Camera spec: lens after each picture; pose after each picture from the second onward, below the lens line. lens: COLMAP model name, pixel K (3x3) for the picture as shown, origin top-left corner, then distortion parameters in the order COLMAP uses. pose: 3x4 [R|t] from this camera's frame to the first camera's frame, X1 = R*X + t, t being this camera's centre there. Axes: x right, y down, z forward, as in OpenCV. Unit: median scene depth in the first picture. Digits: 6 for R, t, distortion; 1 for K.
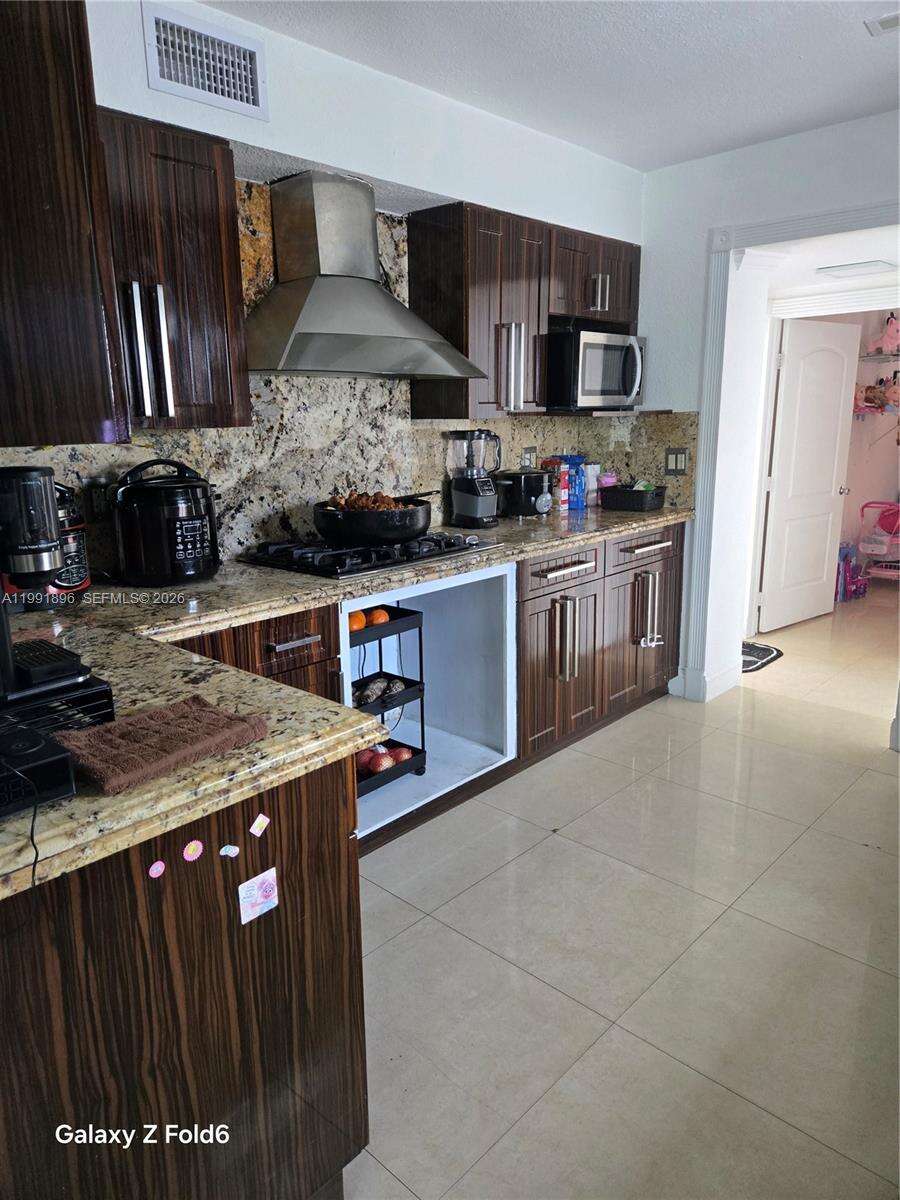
lens RADIAL K [[804.8, 0, 450.0], [0, 804.8, 600.0], [0, 0, 1]] dist [0.083736, -0.059174]
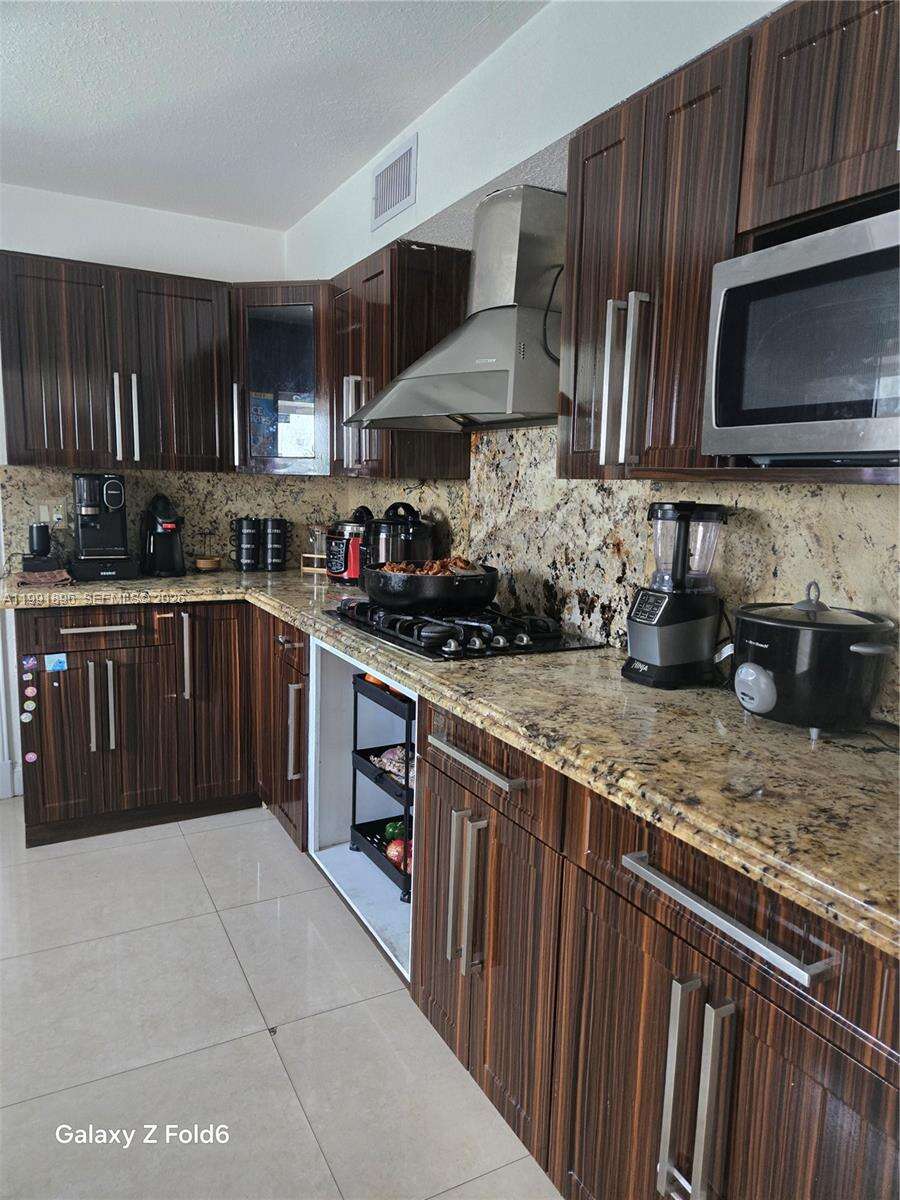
lens RADIAL K [[804.8, 0, 450.0], [0, 804.8, 600.0], [0, 0, 1]] dist [0.083736, -0.059174]
pose [[-0.320790, 0.150604, -0.935100, 0.664179], [-0.230762, 0.945099, 0.231378, -0.270240], [0.918609, 0.290010, -0.268424, 1.156748]]
